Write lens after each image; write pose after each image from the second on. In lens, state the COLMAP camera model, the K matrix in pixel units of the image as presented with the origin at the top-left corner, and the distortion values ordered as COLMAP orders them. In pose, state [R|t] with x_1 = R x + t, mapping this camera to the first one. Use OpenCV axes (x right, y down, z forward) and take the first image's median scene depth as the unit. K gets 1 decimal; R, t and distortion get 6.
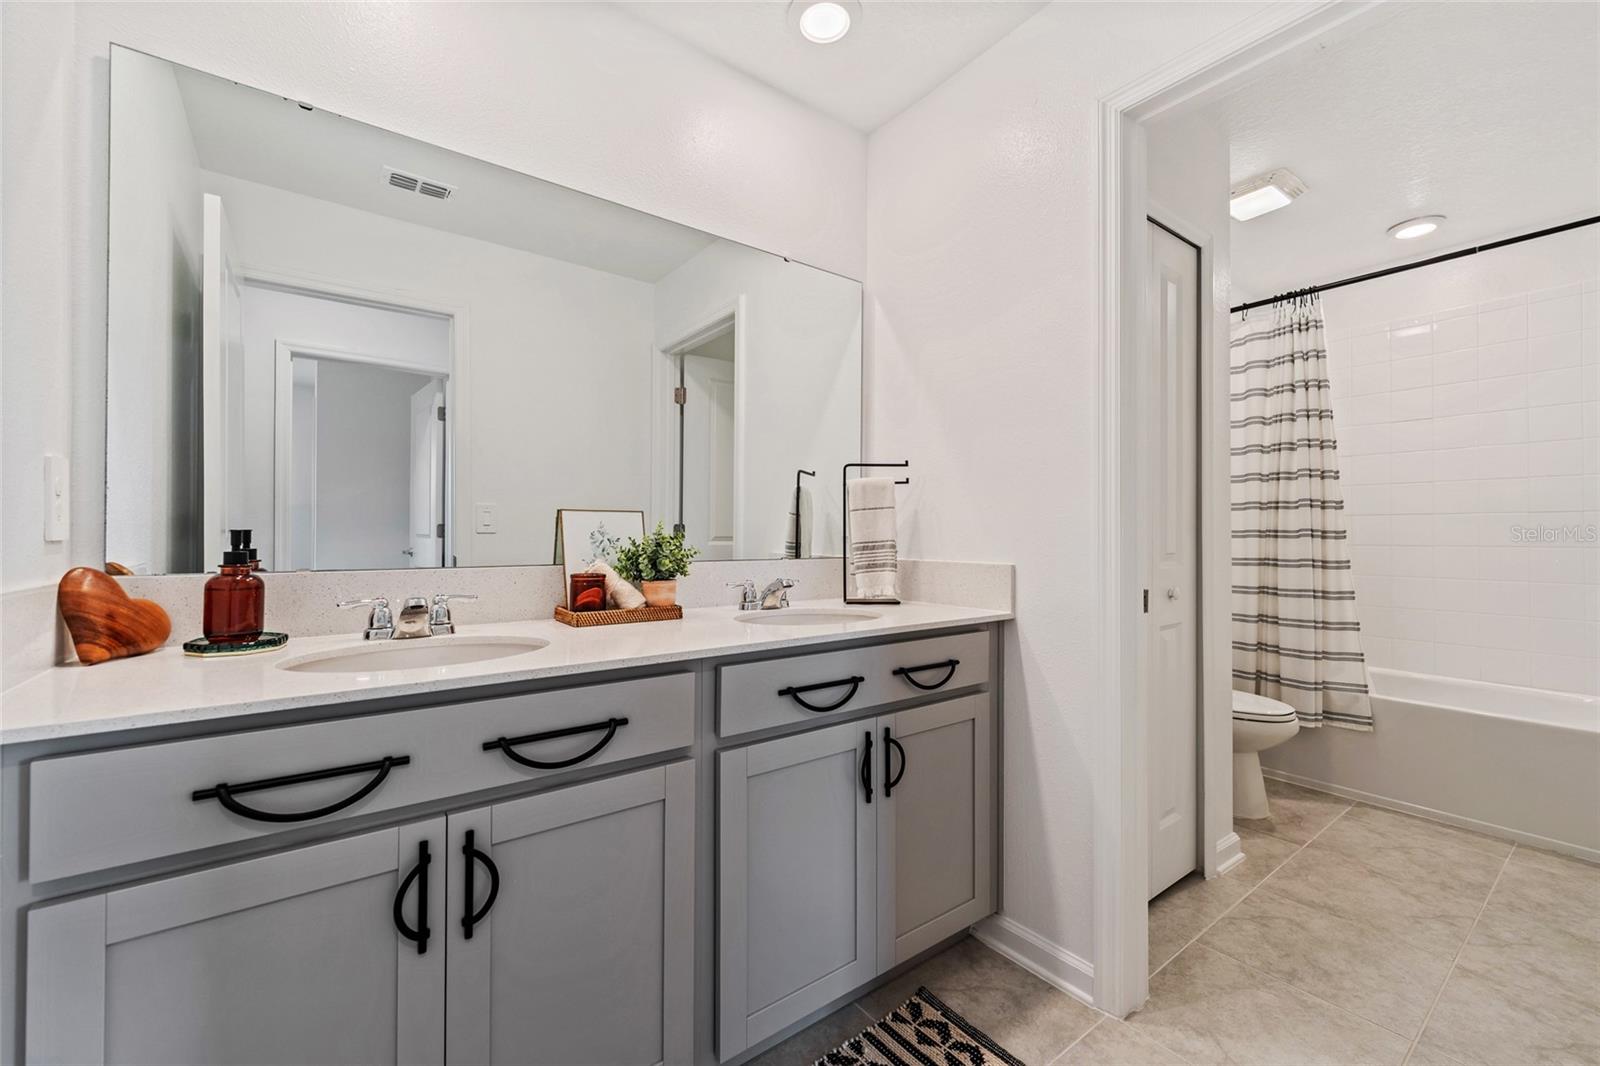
lens RADIAL K [[649.7, 0, 793.5], [0, 649.7, 524.3], [0, 0, 1]] dist [0.004457, -0.002020]
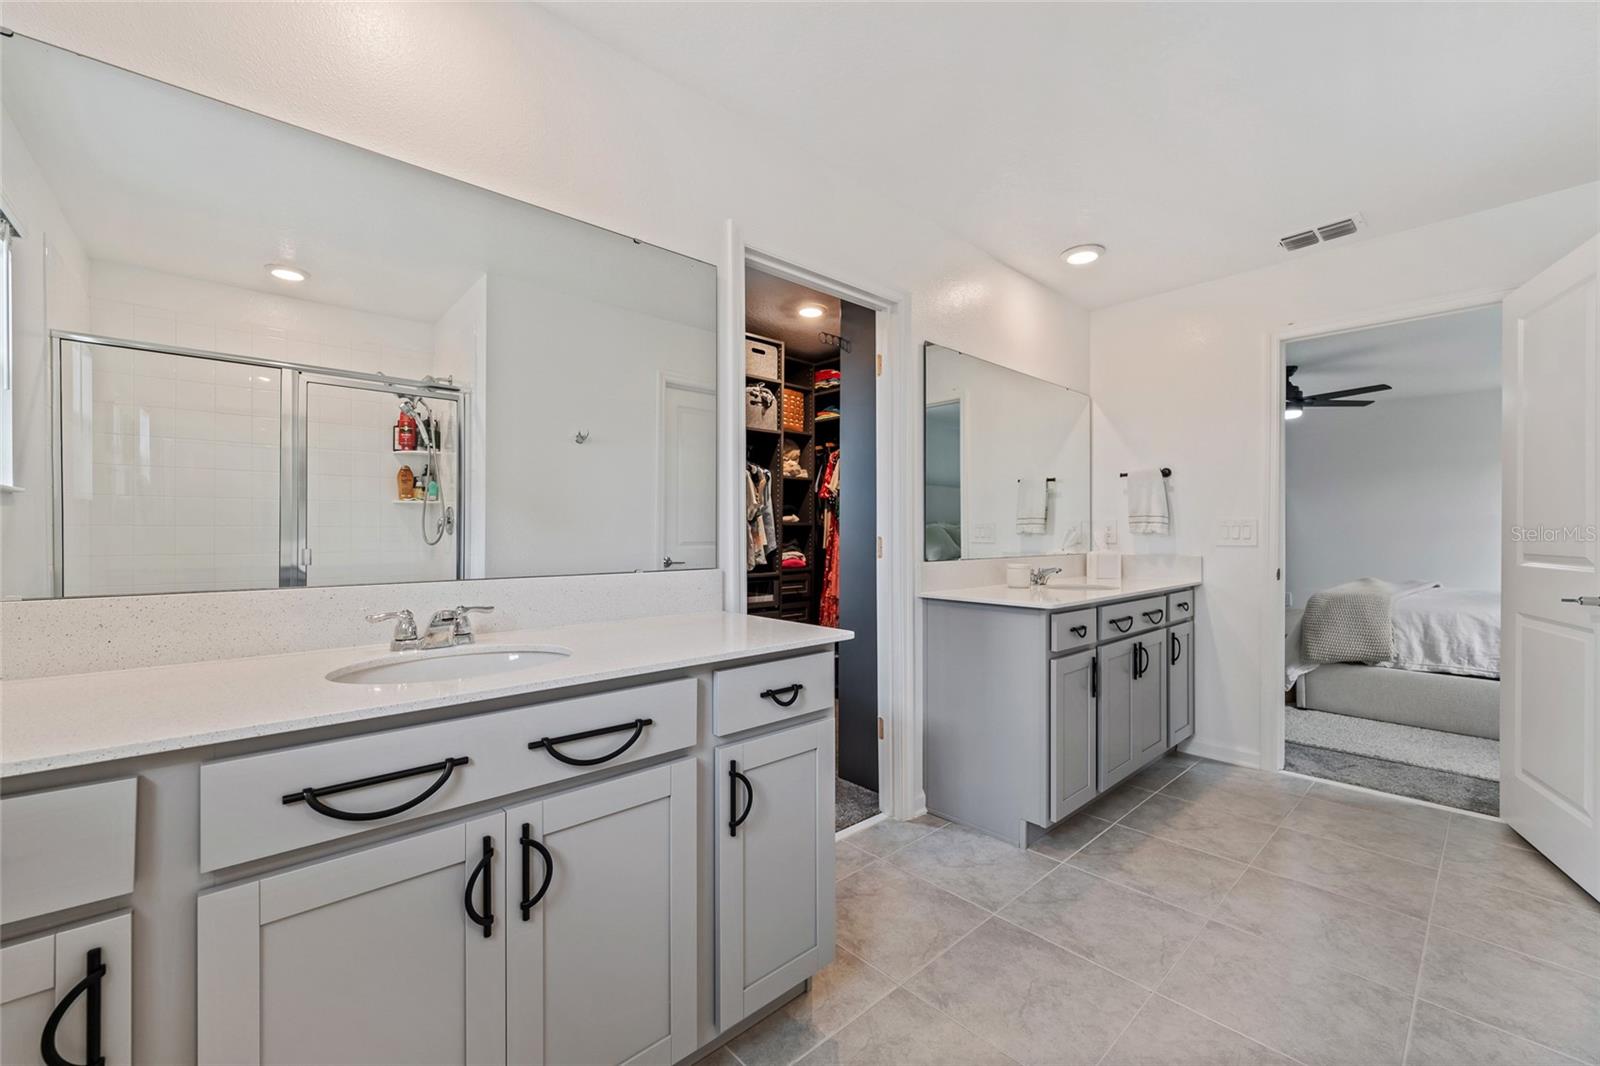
lens RADIAL K [[649.7, 0, 789.9], [0, 649.7, 543.2], [0, 0, 1]] dist [0.004457, -0.002020]
pose [[0.990548, -0.007873, 0.136939, -0.208720], [0.007288, 0.999962, 0.004777, 0.000718], [-0.136971, -0.003734, 0.990568, -0.137834]]
